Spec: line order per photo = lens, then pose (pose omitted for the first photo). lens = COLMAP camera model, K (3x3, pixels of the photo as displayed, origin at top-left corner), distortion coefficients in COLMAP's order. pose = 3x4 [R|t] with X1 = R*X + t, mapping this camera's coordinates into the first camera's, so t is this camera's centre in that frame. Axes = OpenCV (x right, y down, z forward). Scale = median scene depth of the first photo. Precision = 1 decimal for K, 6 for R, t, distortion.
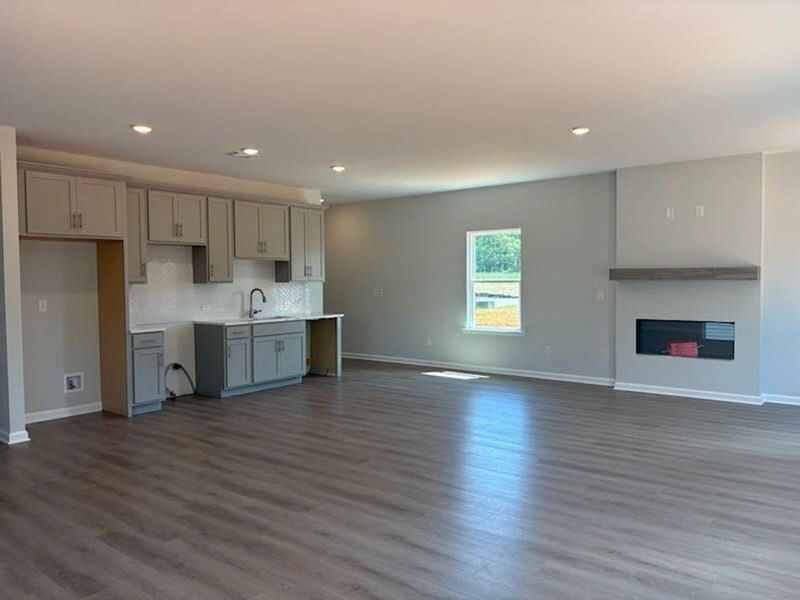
lens RADIAL K [[609.5, 0, 400.0], [0, 609.5, 300.0], [0, 0, 1]] dist [0.026298, -0.005064]
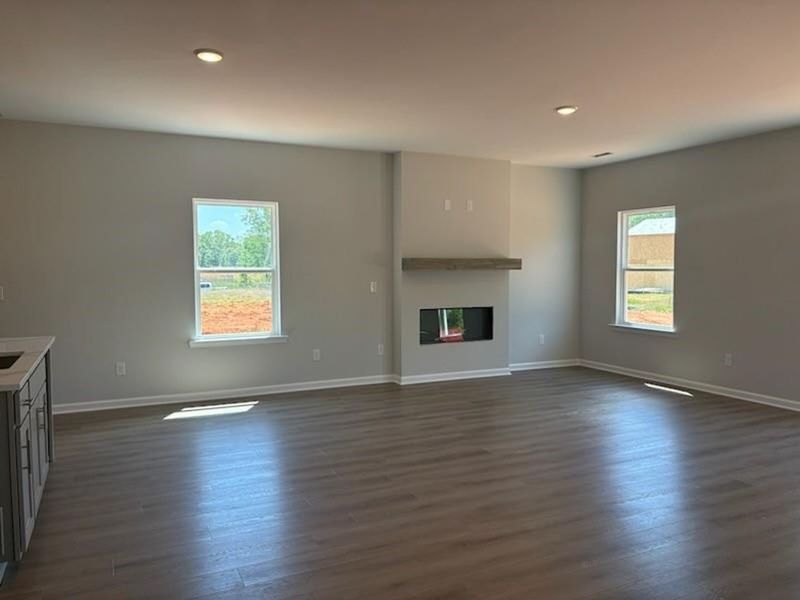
lens RADIAL K [[603.3, 0, 385.9], [0, 603.3, 300.2], [0, 0, 1]] dist [-0.000378, -0.003467]
pose [[0.457909, -0.047919, 0.887707, -0.561145], [0.033687, 0.998764, 0.036537, -0.023899], [-0.888361, 0.013174, 0.458957, 0.681337]]
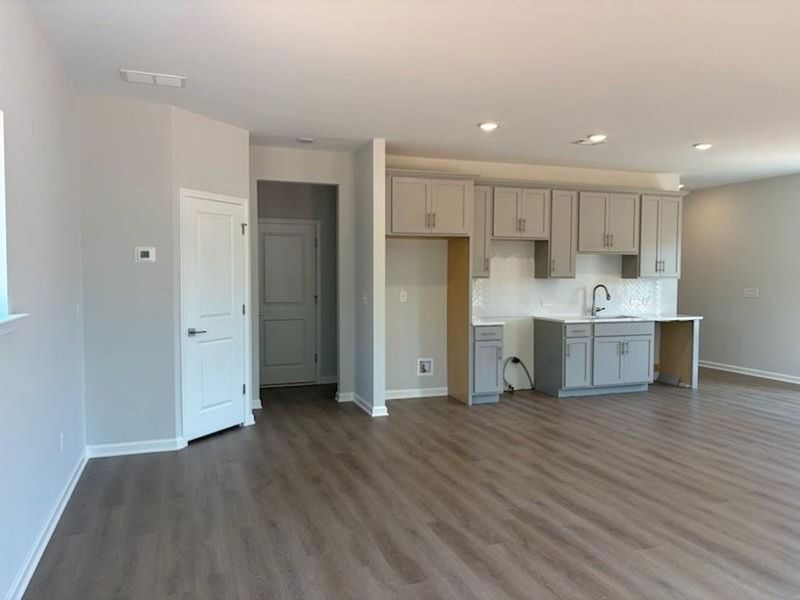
lens RADIAL K [[603.3, 0, 385.9], [0, 603.3, 300.2], [0, 0, 1]] dist [-0.000378, -0.003467]
pose [[0.836229, 0.036093, -0.547192, -0.003060], [-0.029625, 0.999348, 0.020644, -0.005388], [0.547580, -0.001052, 0.836753, 0.055110]]
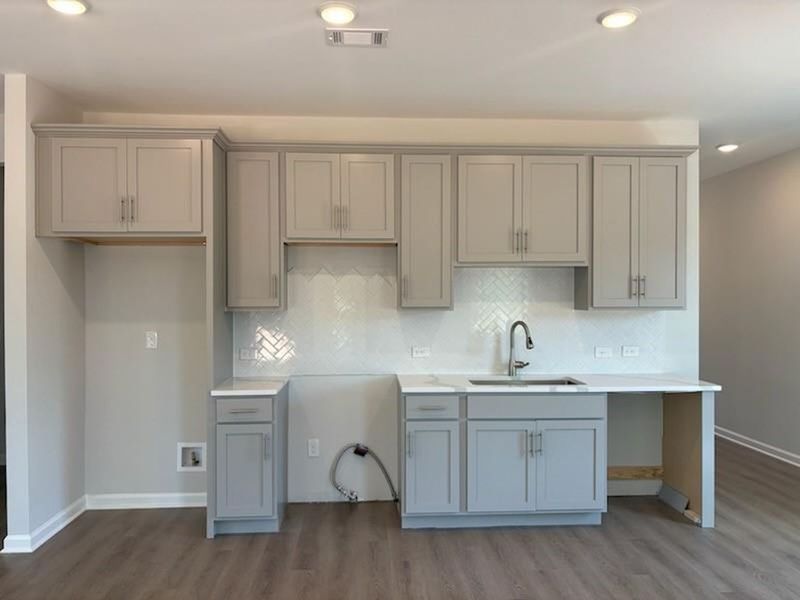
lens RADIAL K [[609.5, 0, 400.0], [0, 609.5, 300.0], [0, 0, 1]] dist [0.026298, -0.005064]
pose [[0.657635, 0.010781, -0.753260, 0.113148], [-0.030800, 0.999446, -0.012586, -0.033391], [0.752707, 0.031477, 0.657603, 0.711566]]
